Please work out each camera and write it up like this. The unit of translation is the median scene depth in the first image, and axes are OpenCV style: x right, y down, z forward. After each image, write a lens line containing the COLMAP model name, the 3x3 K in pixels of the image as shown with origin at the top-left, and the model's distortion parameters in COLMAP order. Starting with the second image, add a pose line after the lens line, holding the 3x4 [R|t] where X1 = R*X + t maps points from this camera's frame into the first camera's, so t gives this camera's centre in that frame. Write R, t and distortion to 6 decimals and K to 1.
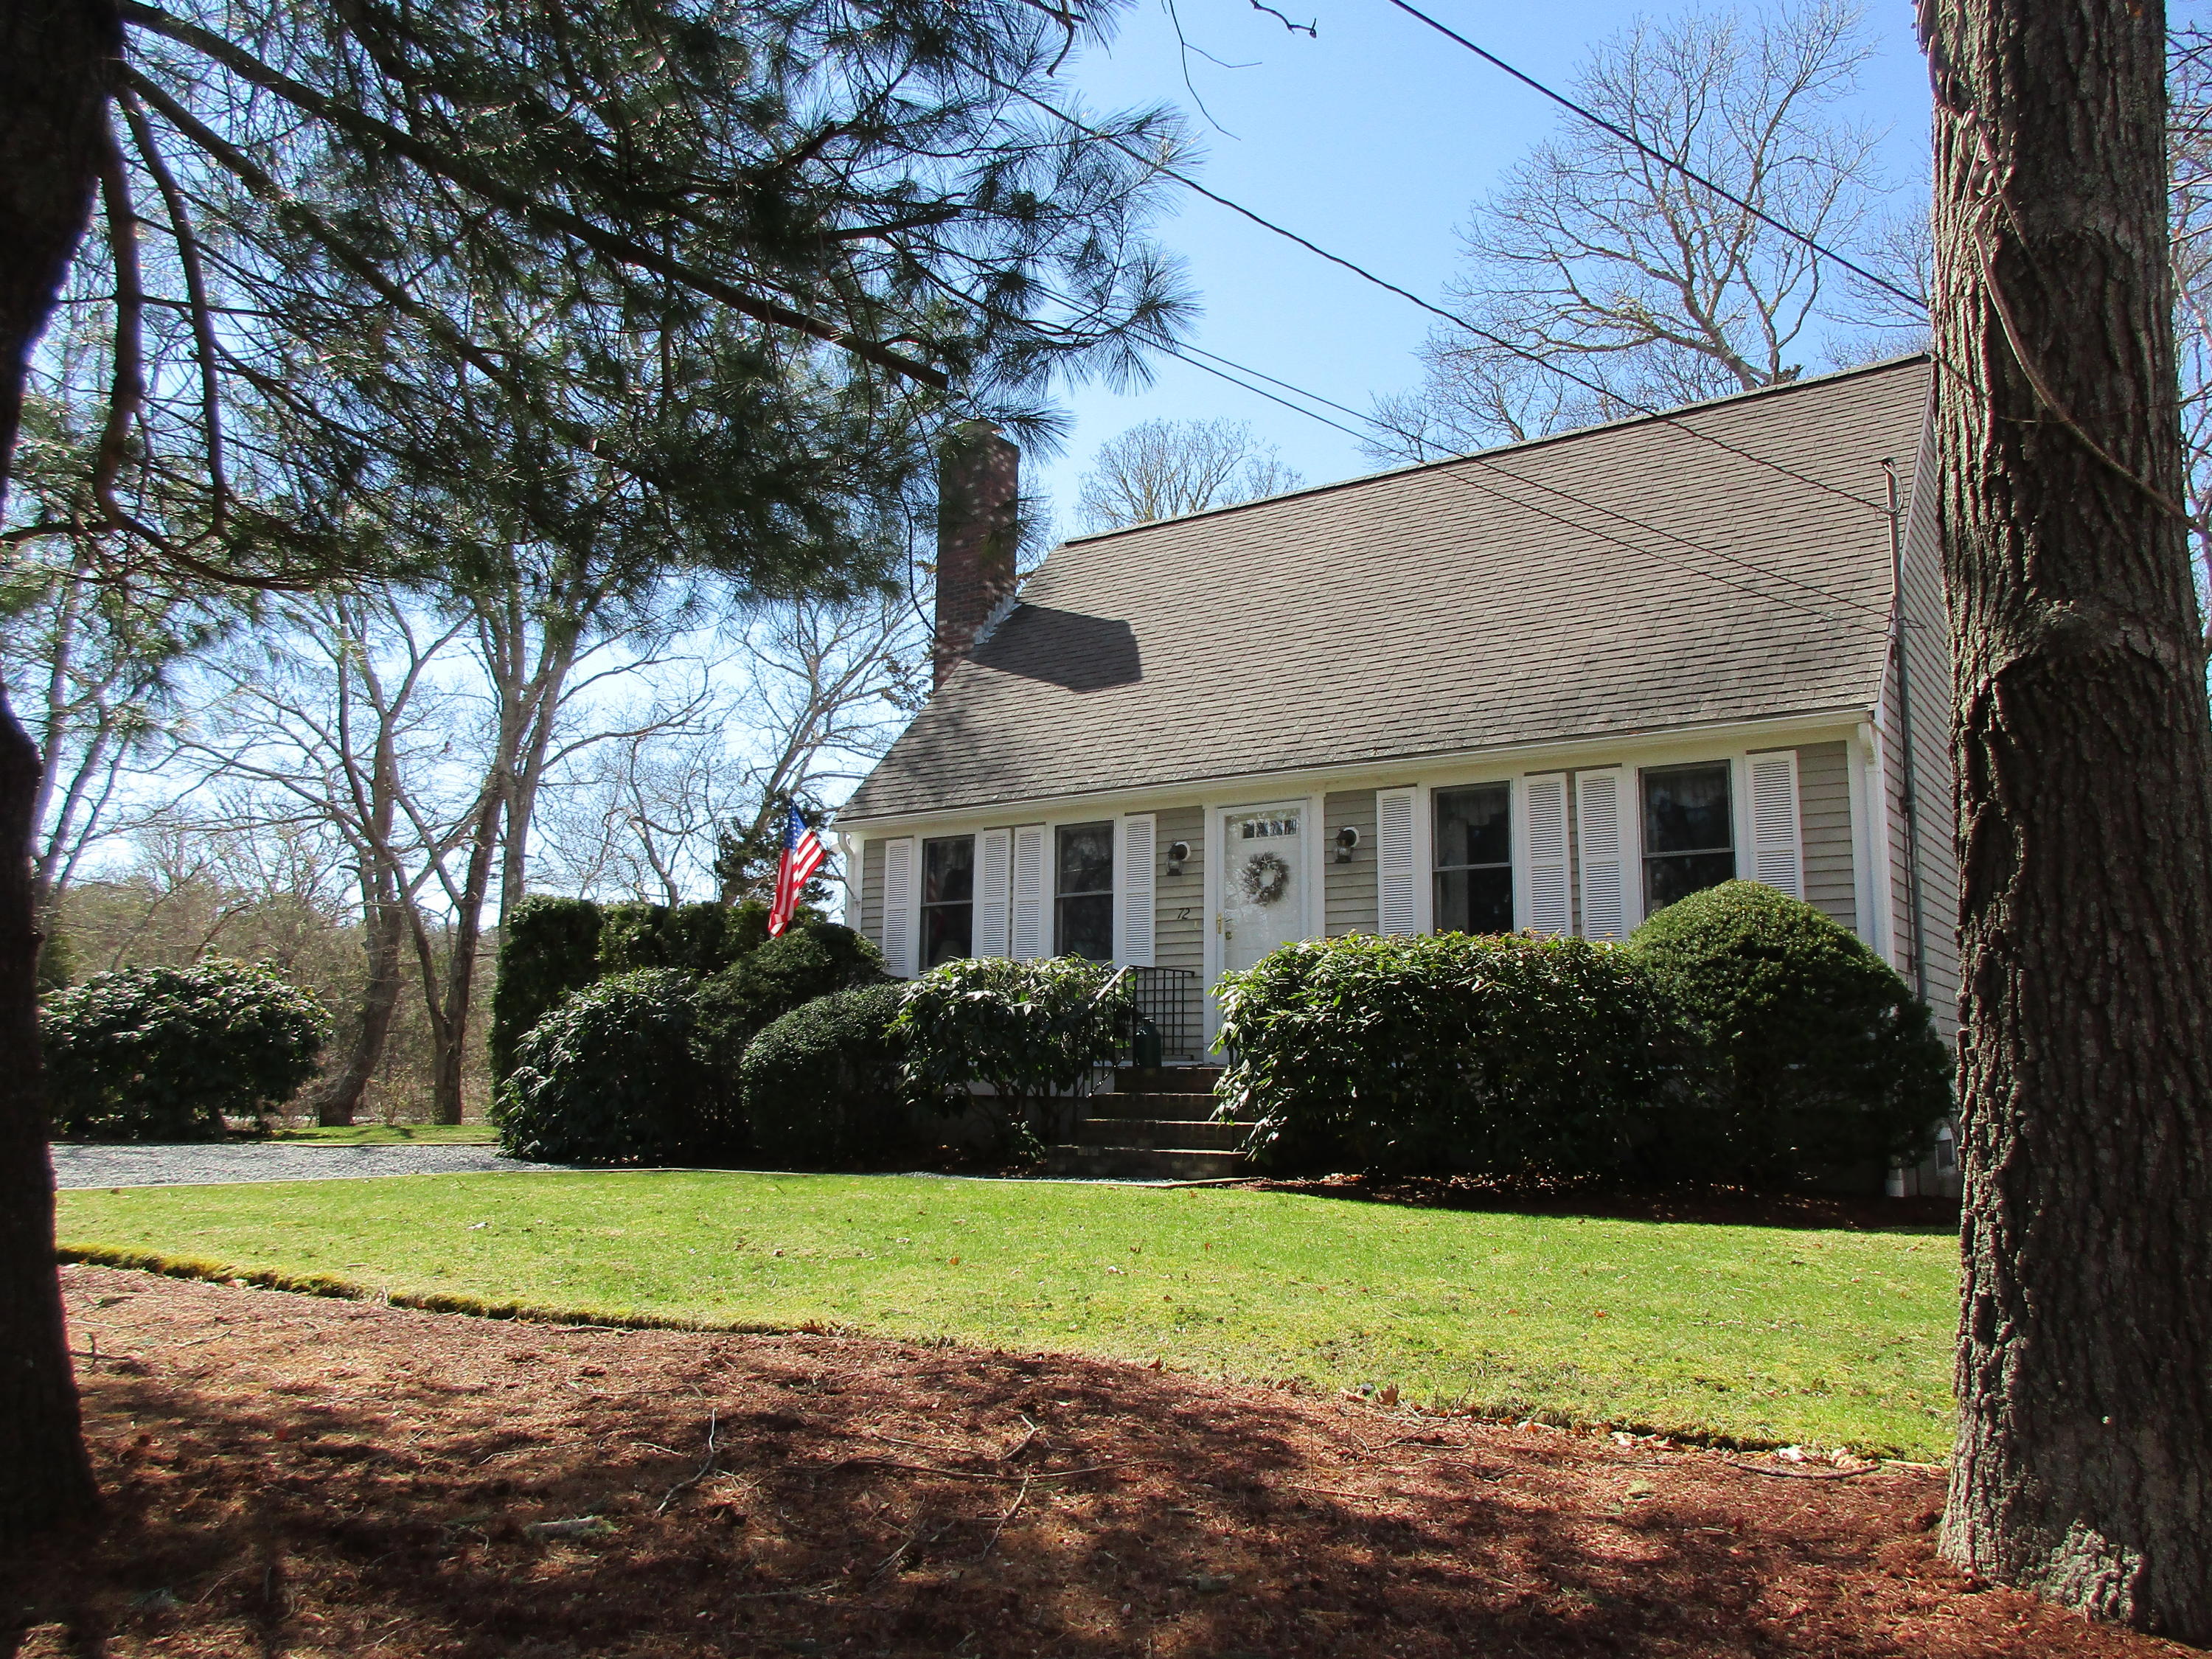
lens RADIAL K [[1653.5, 0, 1114.0], [0, 1653.5, 824.6], [0, 0, 1]] dist [-0.030012, 0.022864]
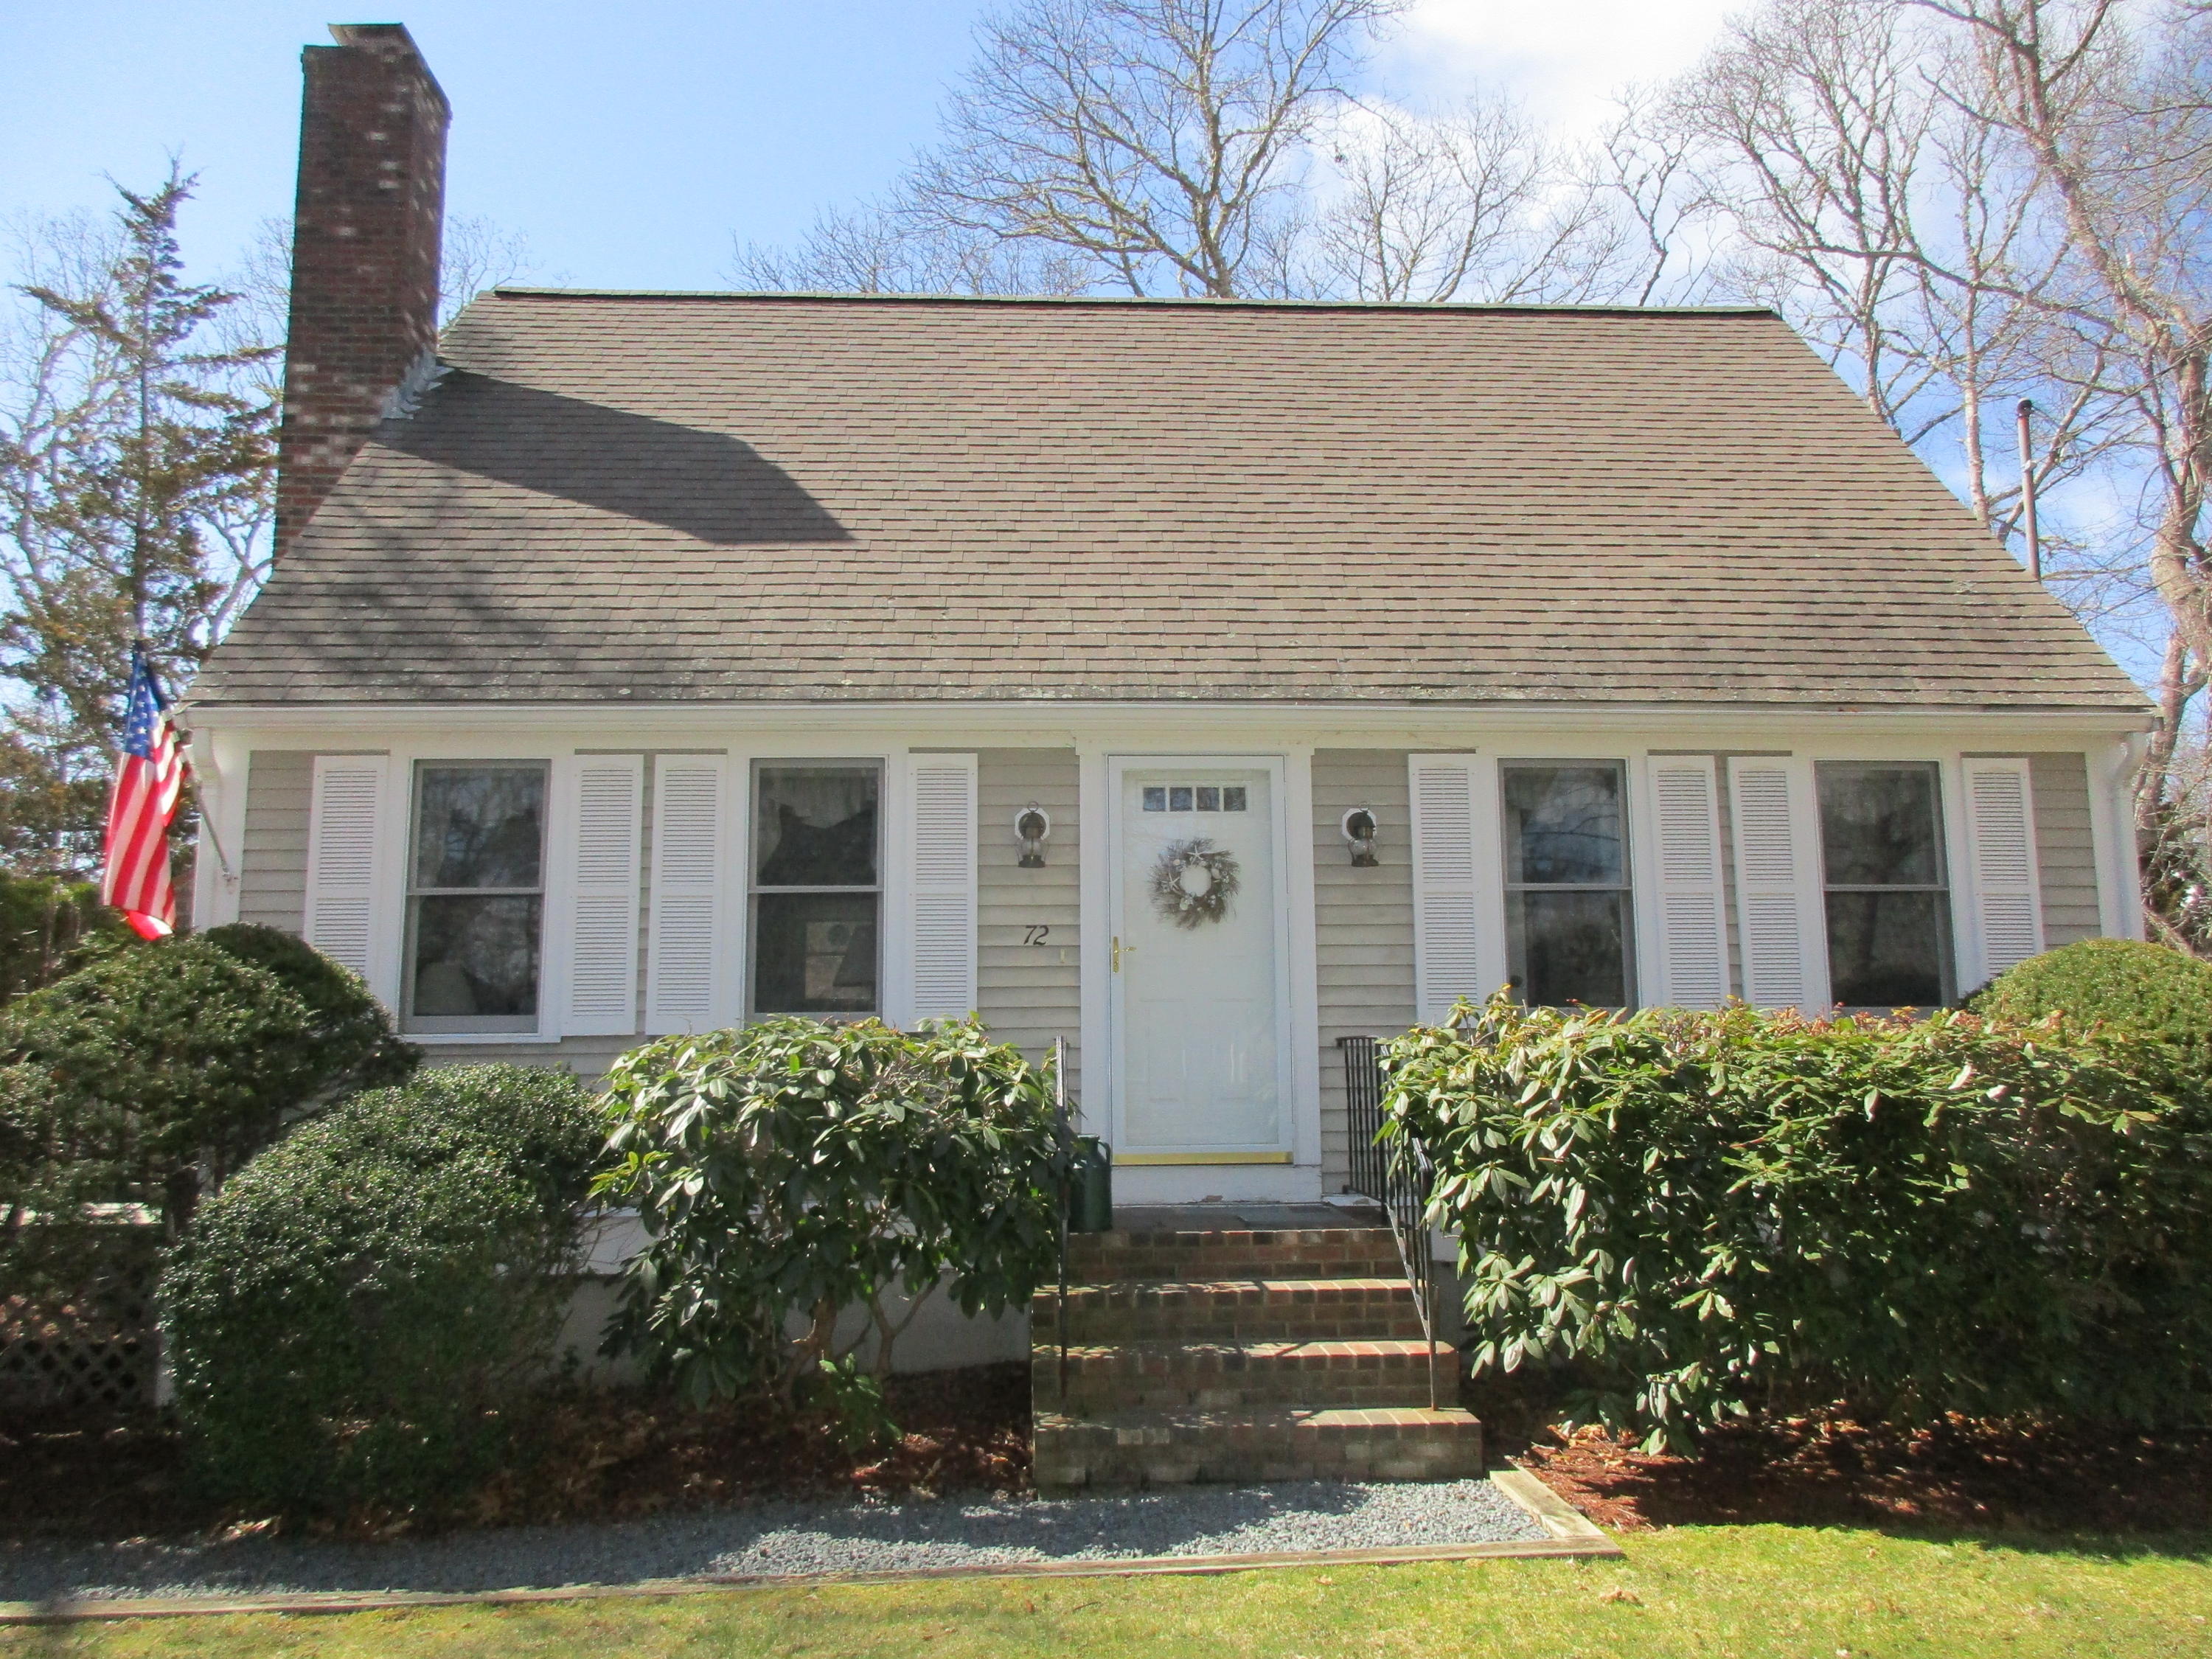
lens RADIAL K [[1653.5, 0, 1107.6], [0, 1653.5, 837.4], [0, 0, 1]] dist [-0.030012, 0.022864]
pose [[0.784945, 0.070211, 0.615575, -0.300163], [-0.077832, 0.996862, -0.014453, 0.027405], [-0.614658, -0.036566, 0.787946, 0.555156]]
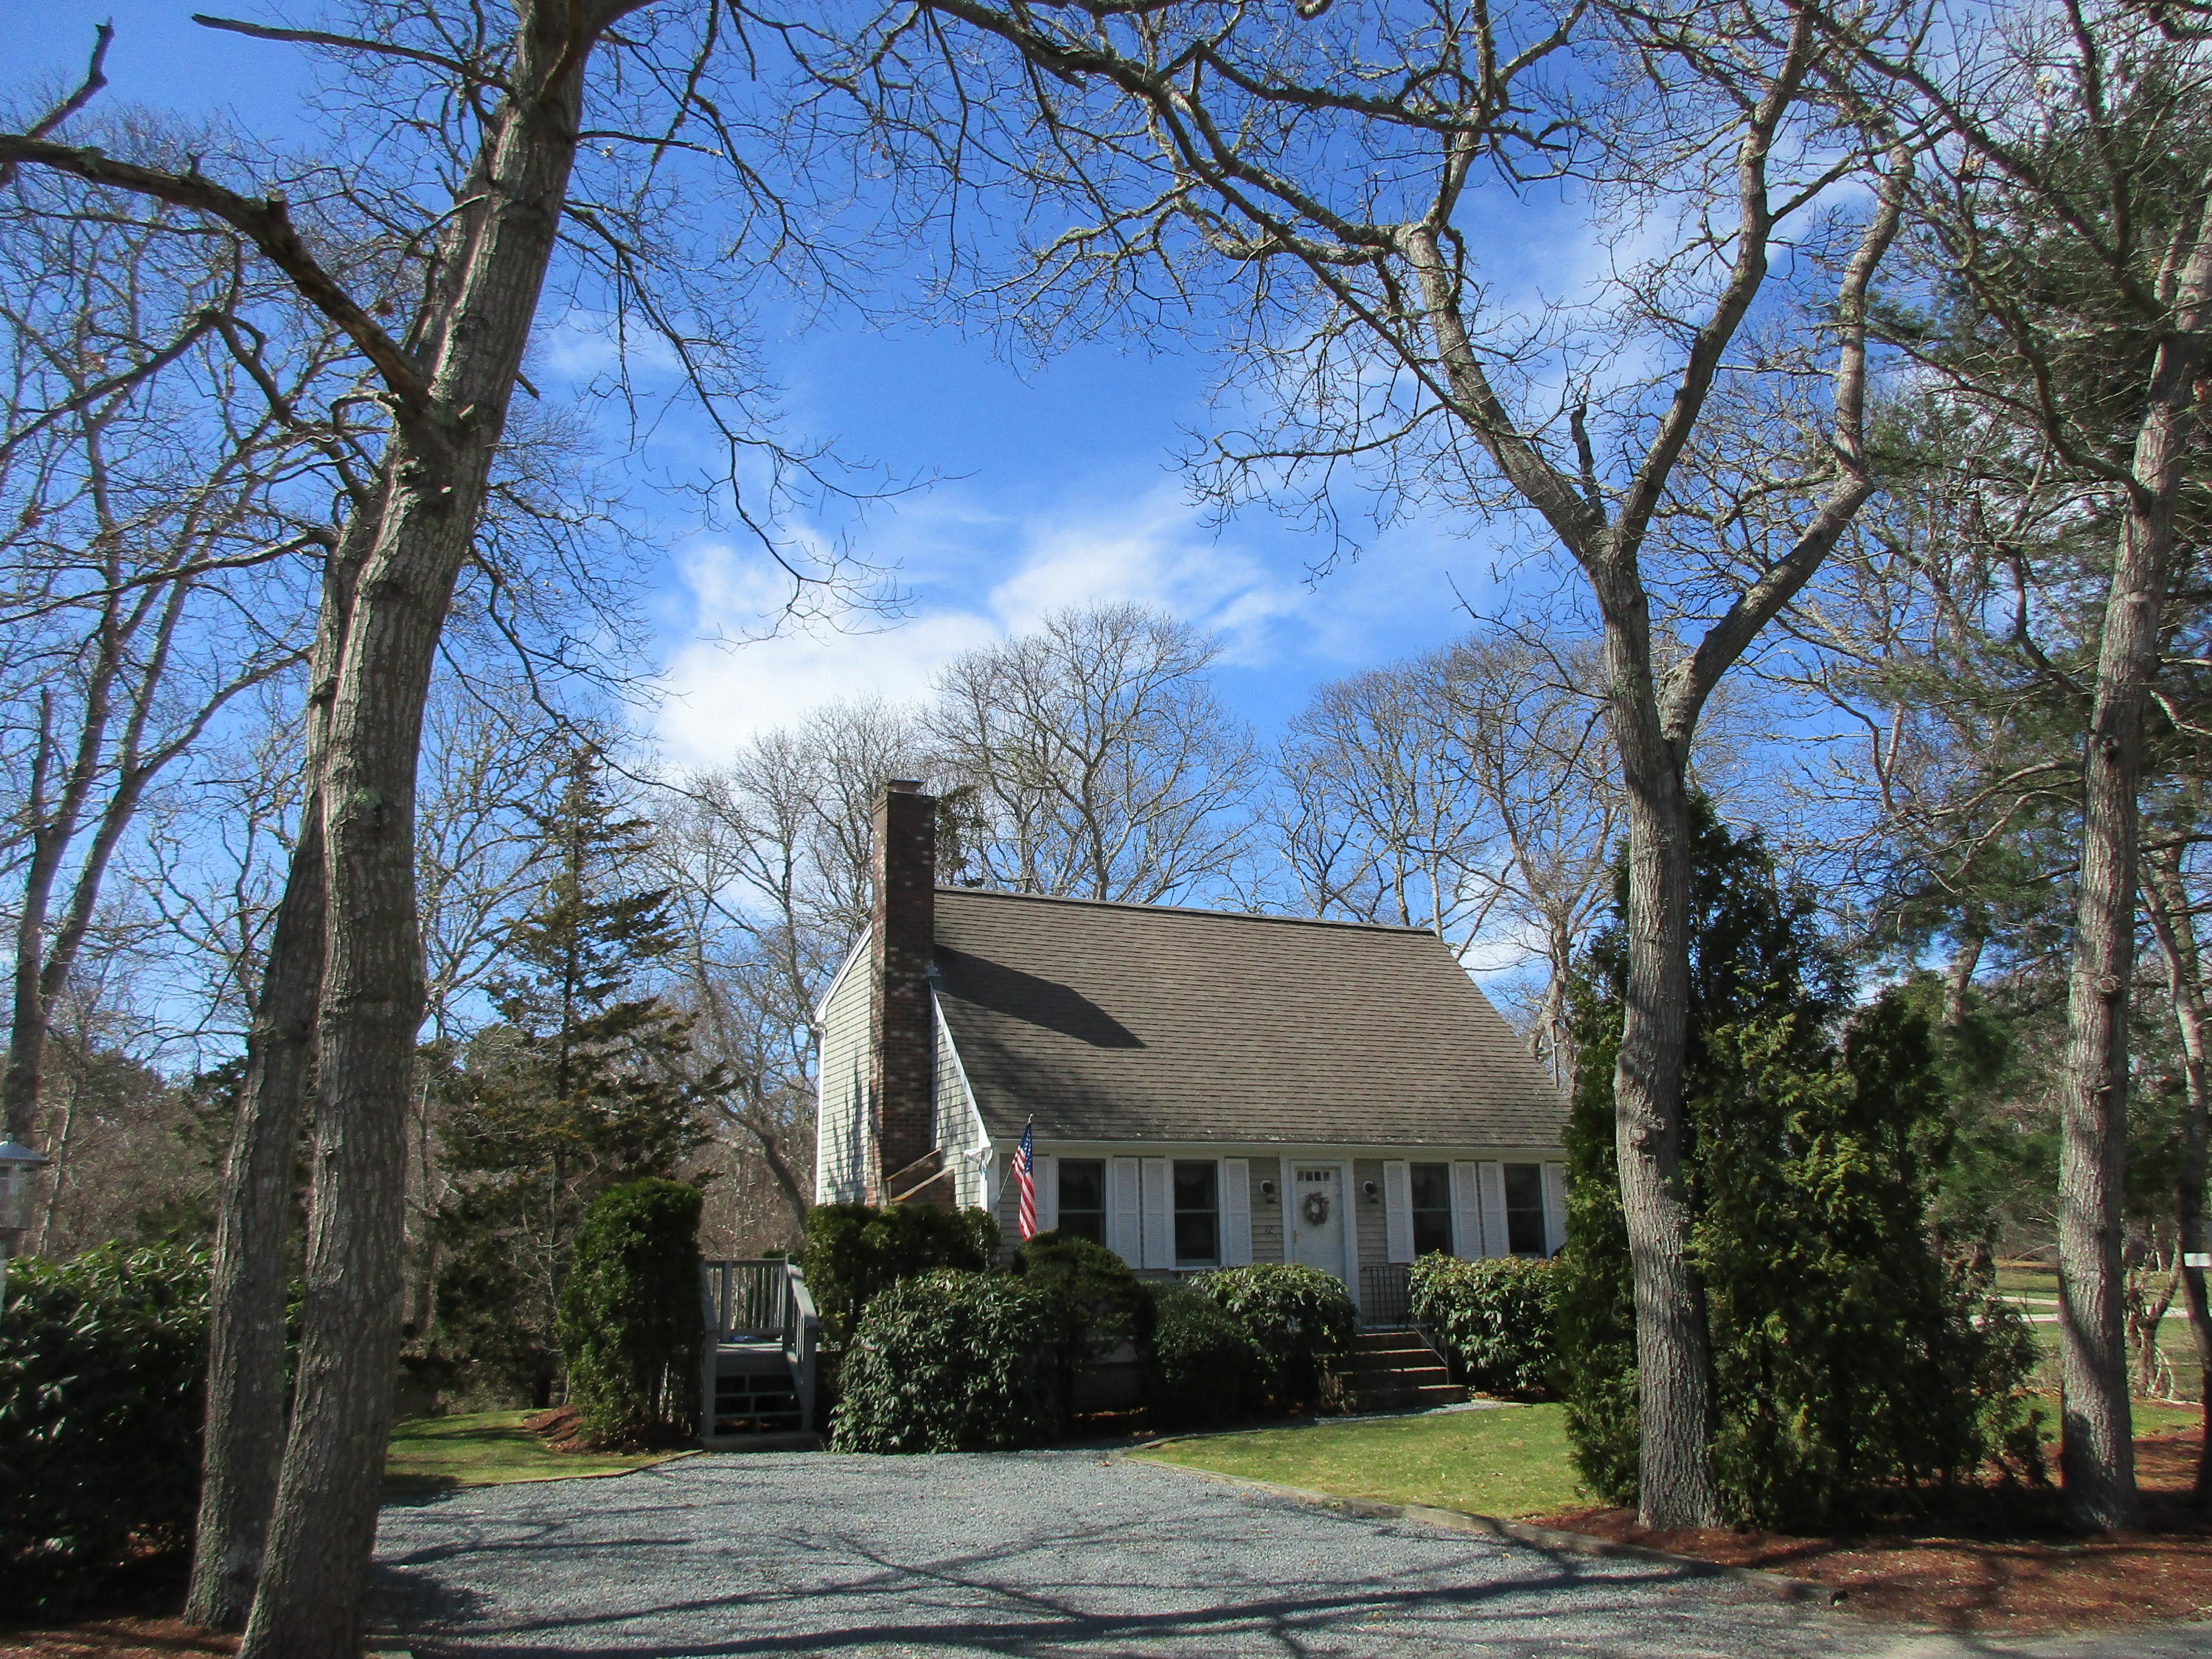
lens RADIAL K [[1709.3, 0, 1112.7], [0, 1709.3, 827.5], [0, 0, 1]] dist [-0.038334, 0.000544]
pose [[0.464051, 0.200275, 0.862871, -1.501087], [-0.115261, 0.979476, -0.165352, -0.033197], [-0.878278, -0.022724, 0.477611, 0.396199]]
